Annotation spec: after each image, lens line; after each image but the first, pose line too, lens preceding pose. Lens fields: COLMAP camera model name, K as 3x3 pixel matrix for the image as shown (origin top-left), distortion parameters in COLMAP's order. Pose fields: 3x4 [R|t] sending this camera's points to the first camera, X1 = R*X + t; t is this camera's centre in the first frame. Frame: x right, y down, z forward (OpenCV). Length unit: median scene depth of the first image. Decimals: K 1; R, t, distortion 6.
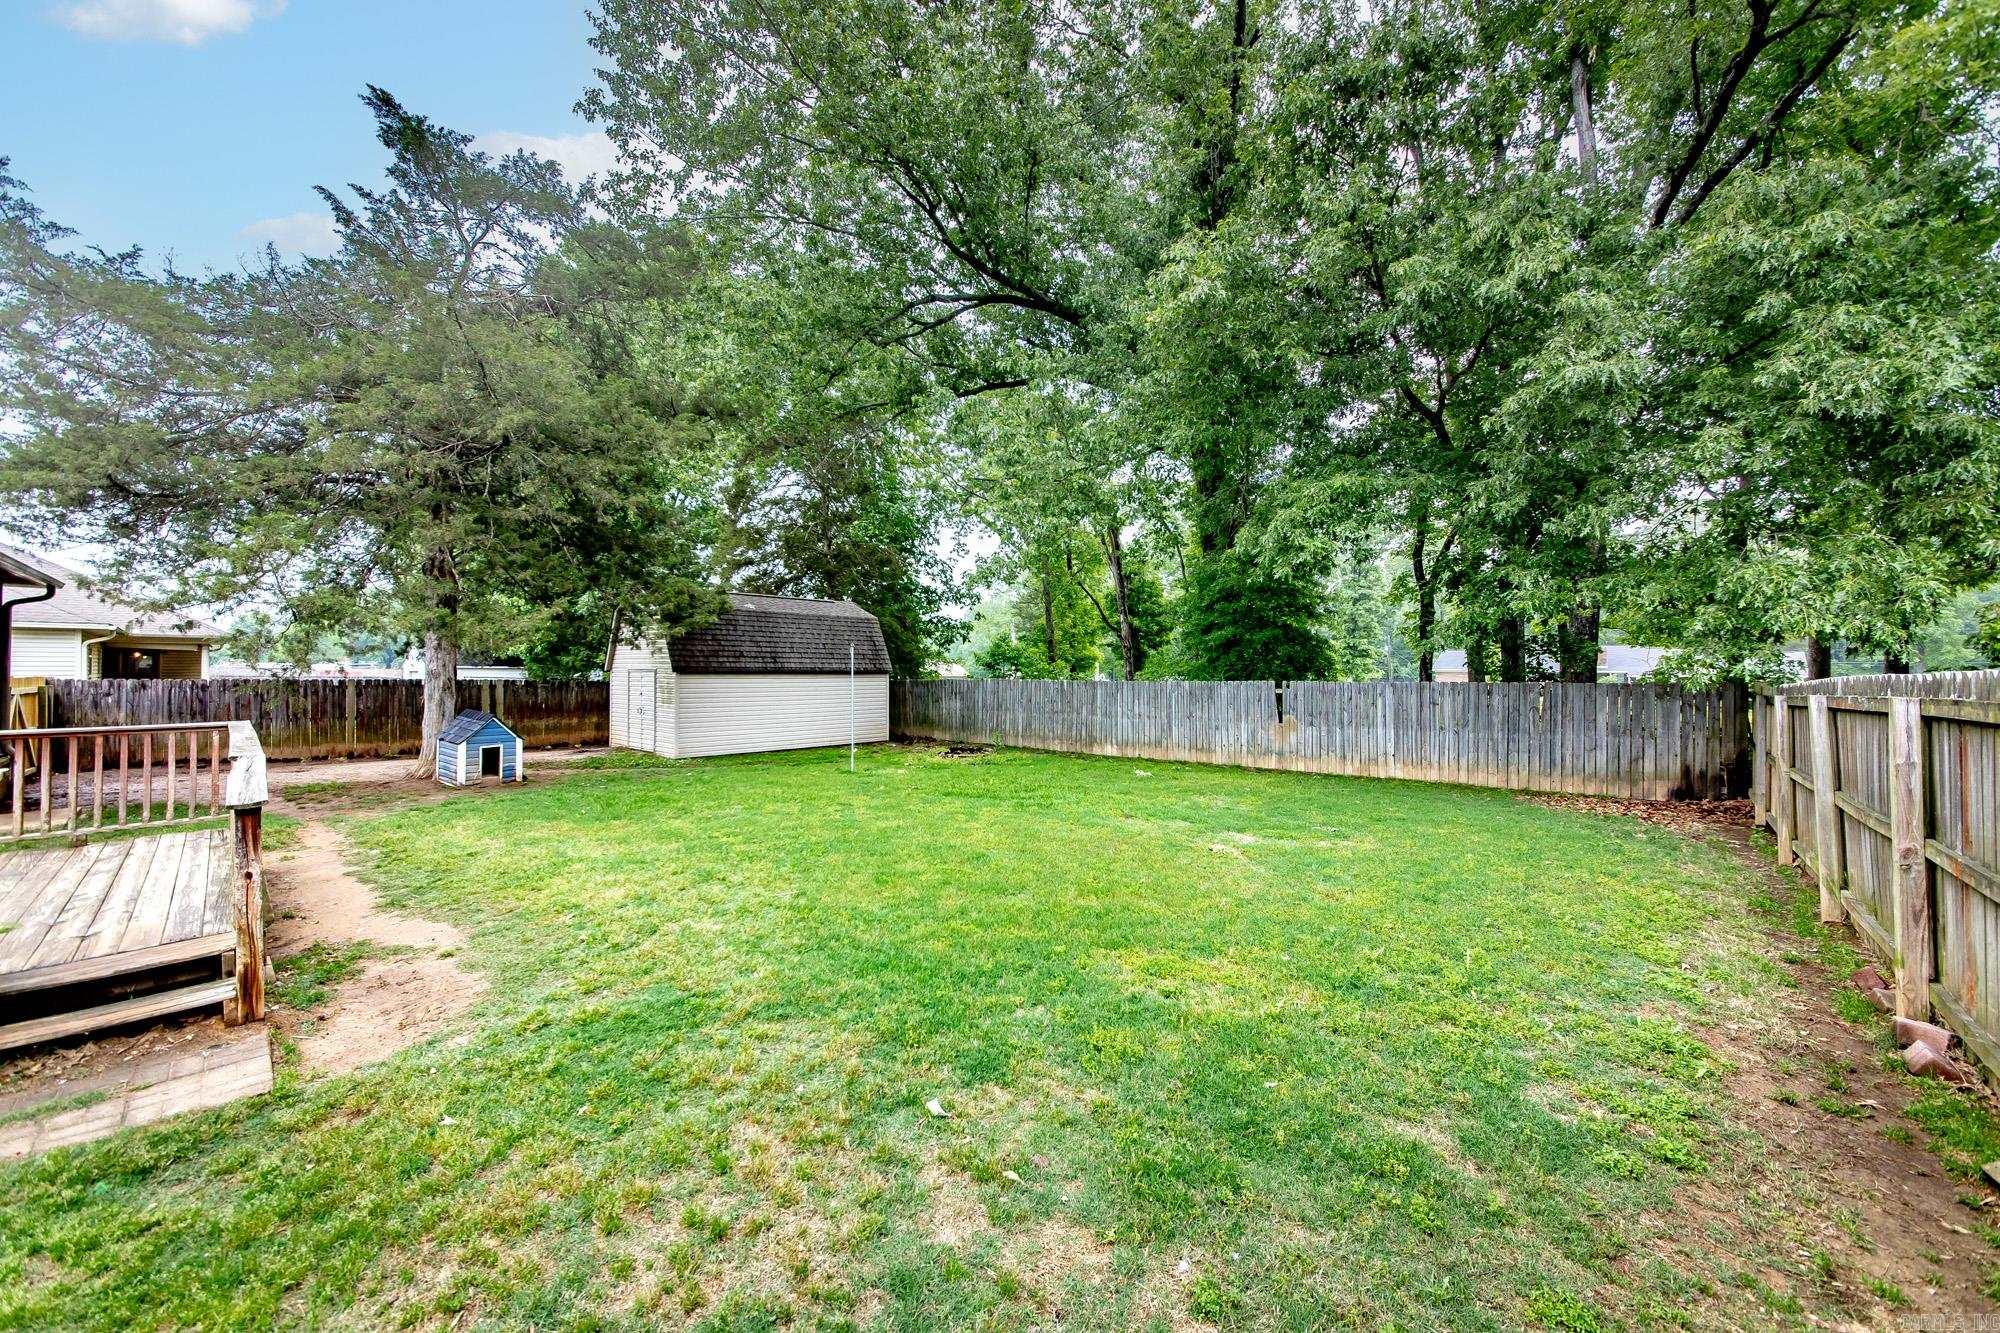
lens RADIAL K [[740.0, 0, 1006.1], [0, 740.0, 658.8], [0, 0, 1]] dist [-0.013957, 0.002036]
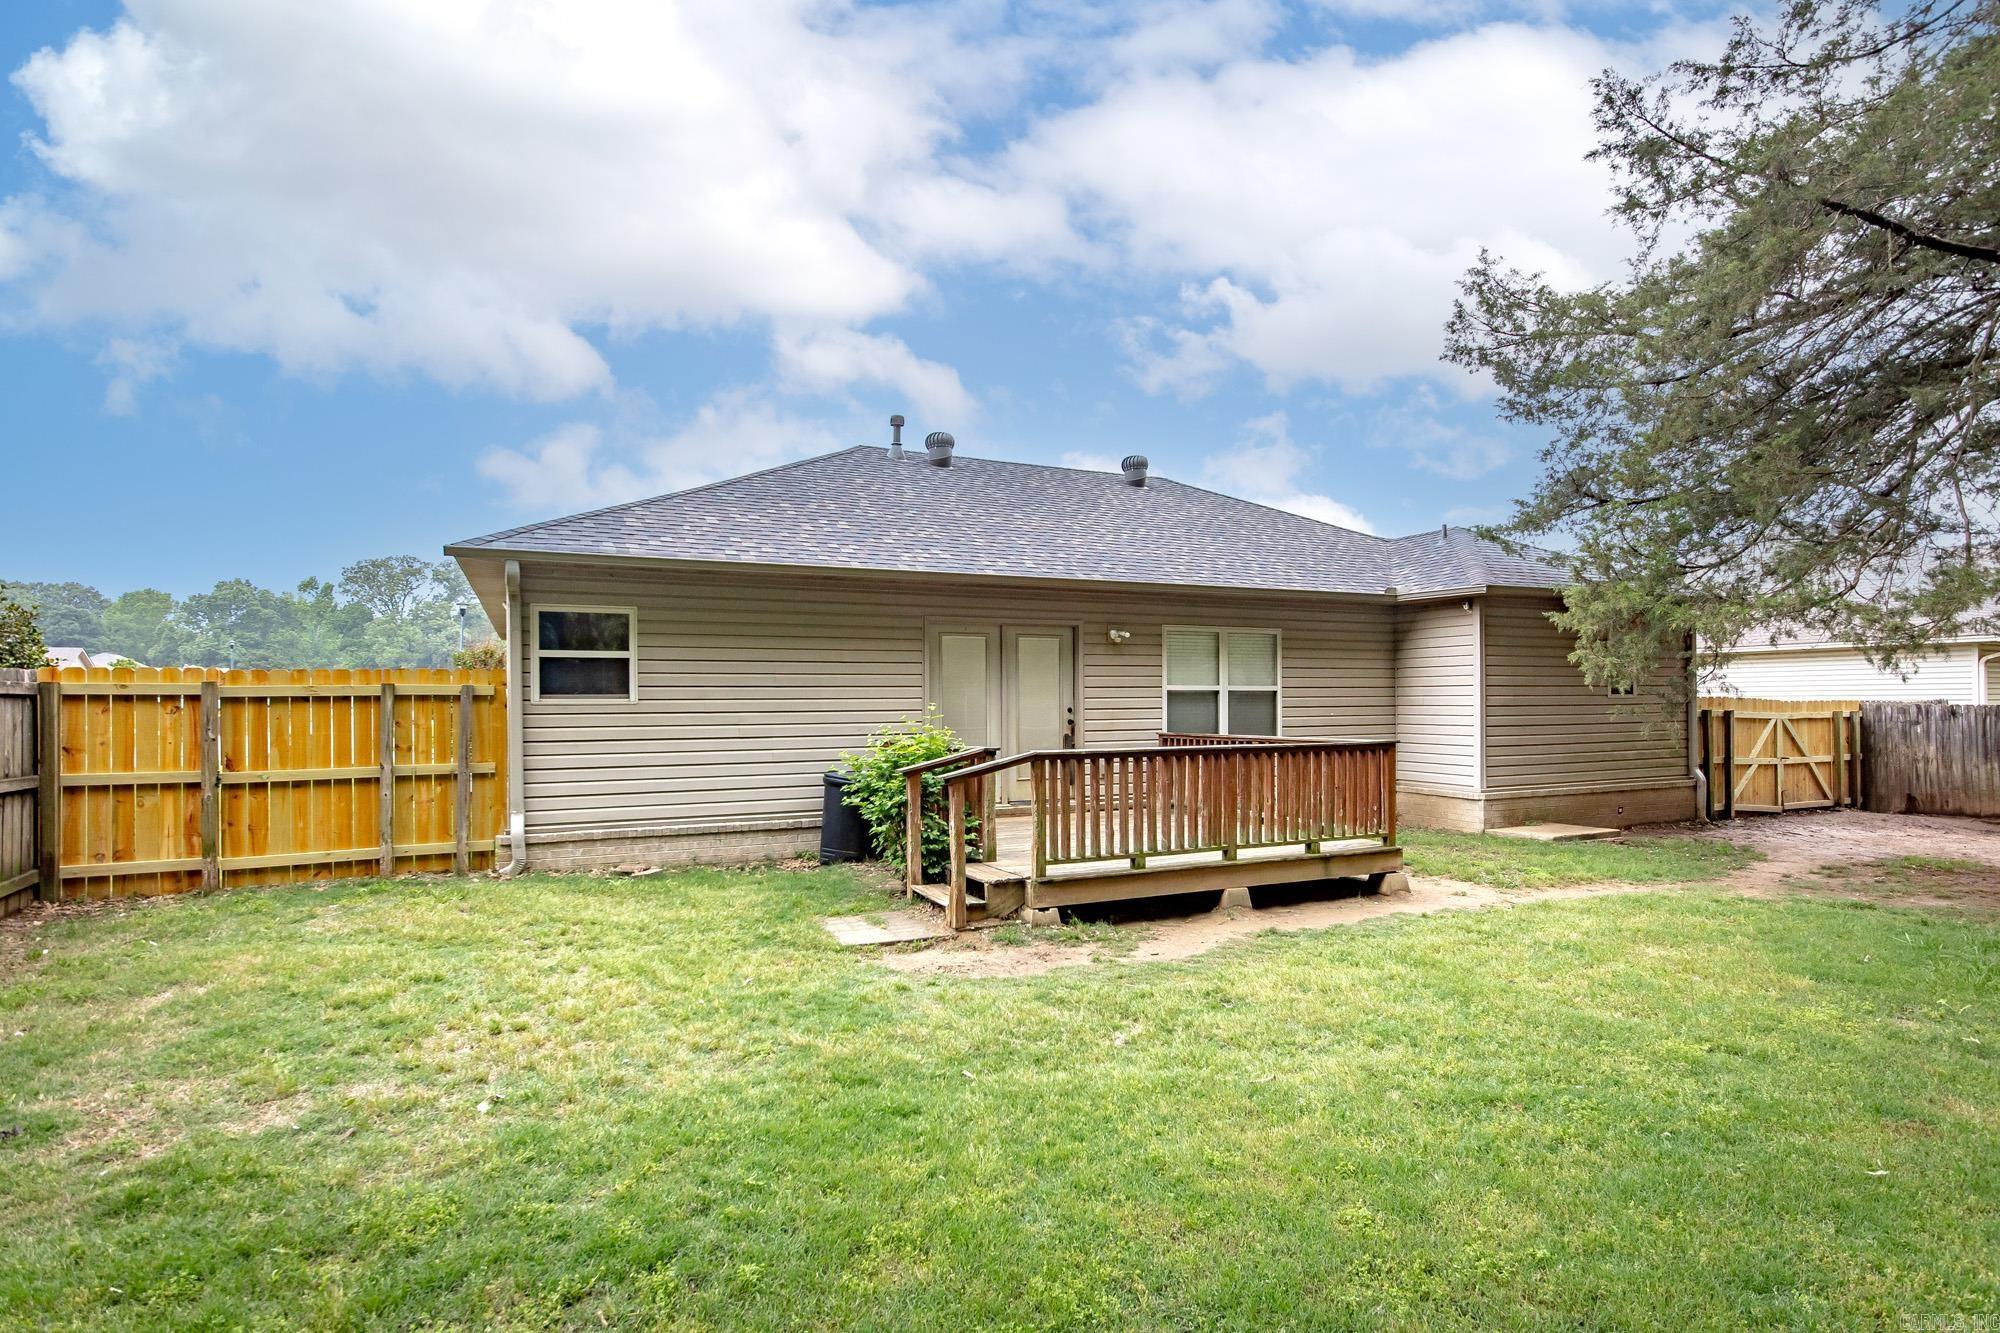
lens RADIAL K [[966.6, 0, 993.9], [0, 966.6, 679.6], [0, 0, 1]] dist [-0.002561, 0.002264]
pose [[-0.361529, -0.016477, -0.932215, 0.207540], [0.016572, 0.999572, -0.024095, 0.010324], [0.932214, -0.024159, -0.361101, 0.475073]]
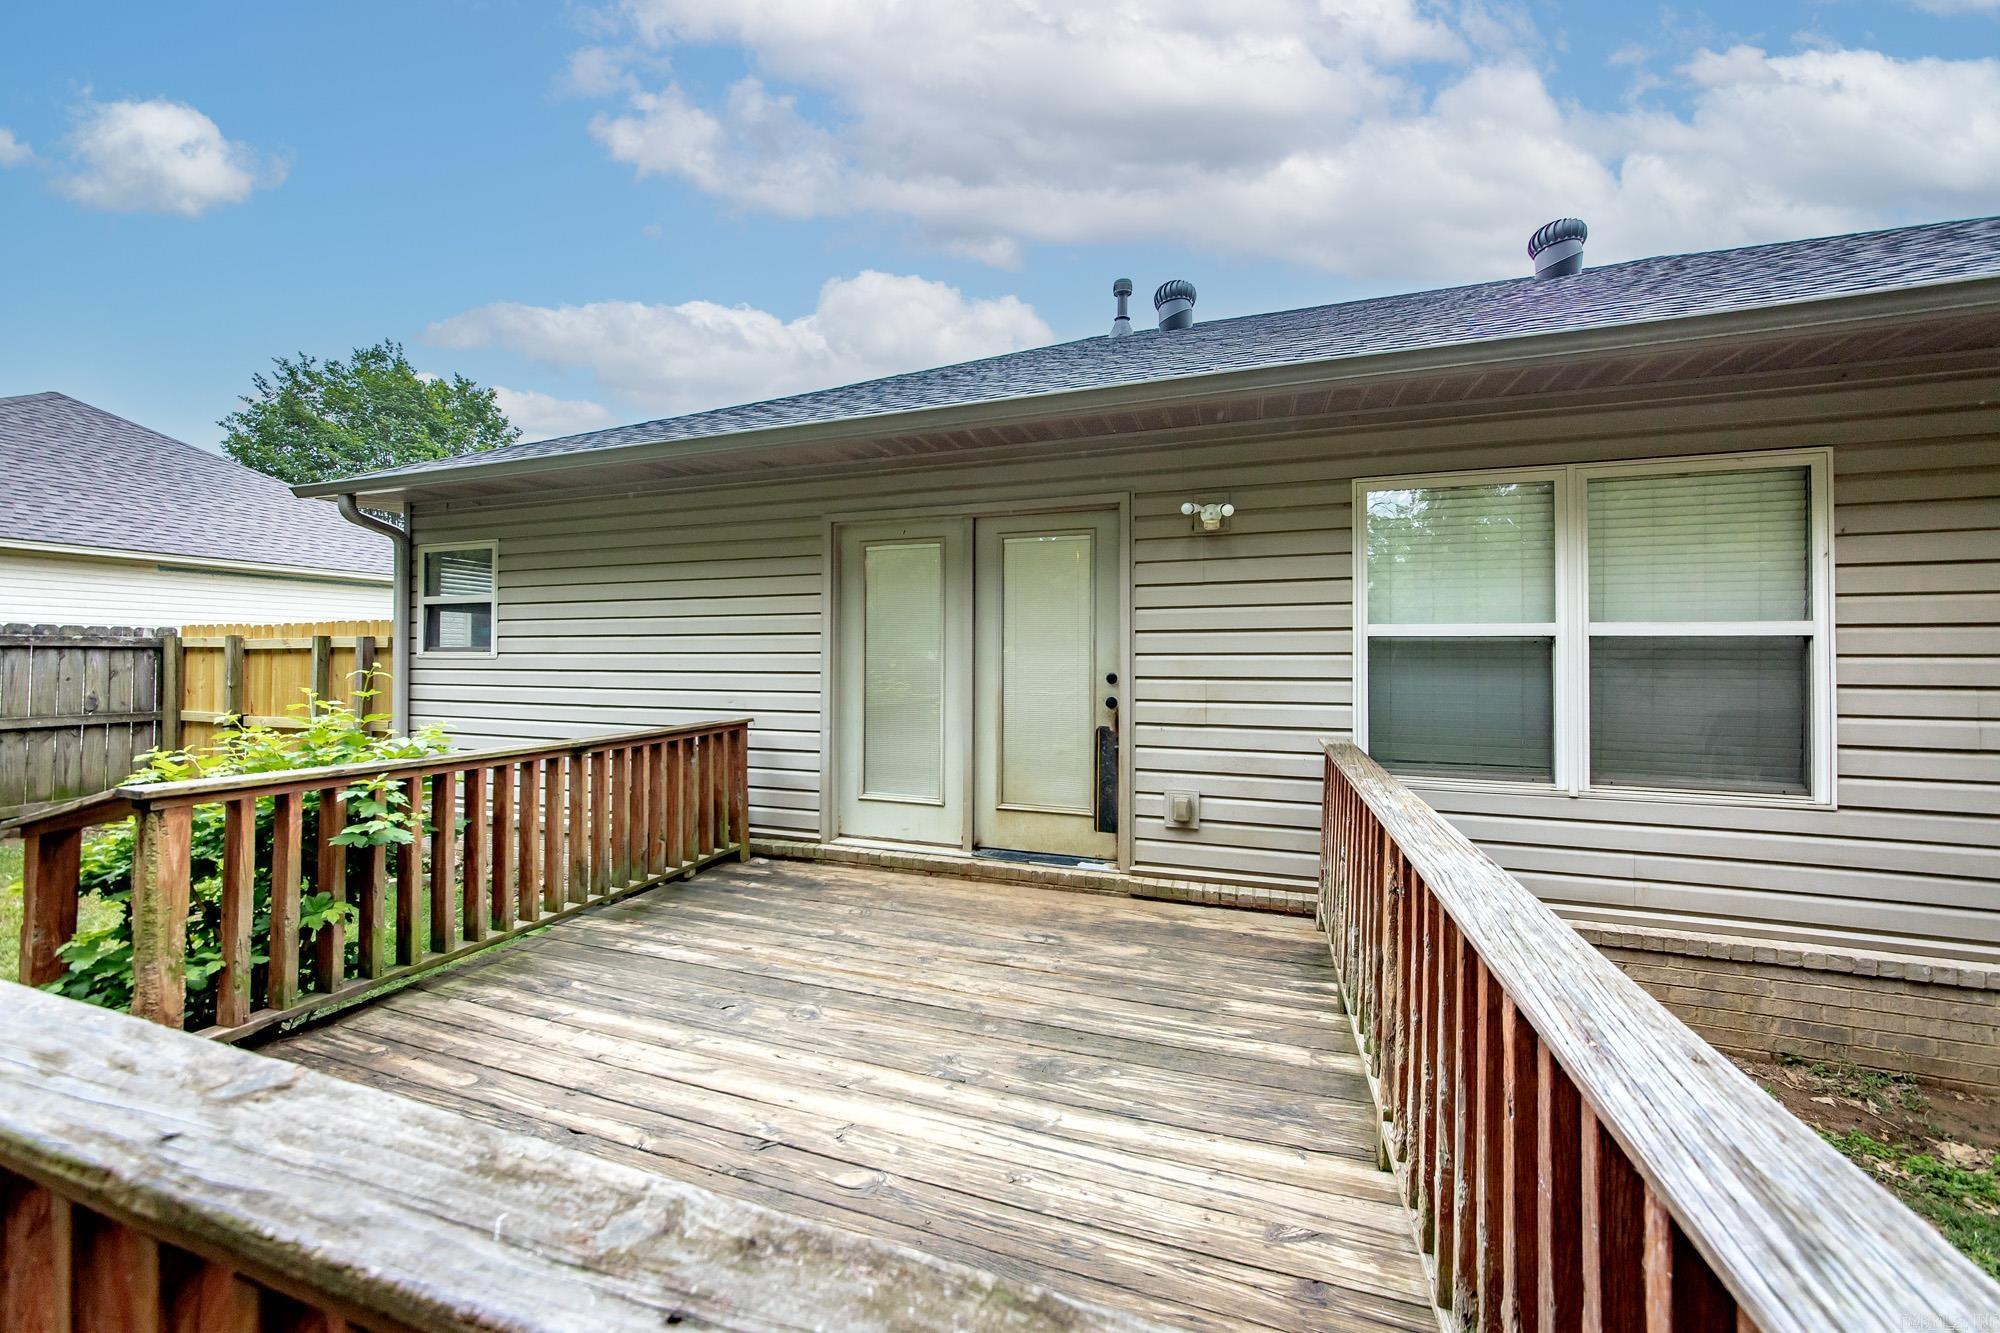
lens RADIAL K [[740.0, 0, 1002.5], [0, 740.0, 661.5], [0, 0, 1]] dist [-0.013957, 0.002036]
pose [[-0.911532, -0.013745, -0.410999, -0.425613], [-0.002815, 0.999626, -0.027188, 0.018670], [0.411219, -0.023626, -0.911230, 0.498868]]
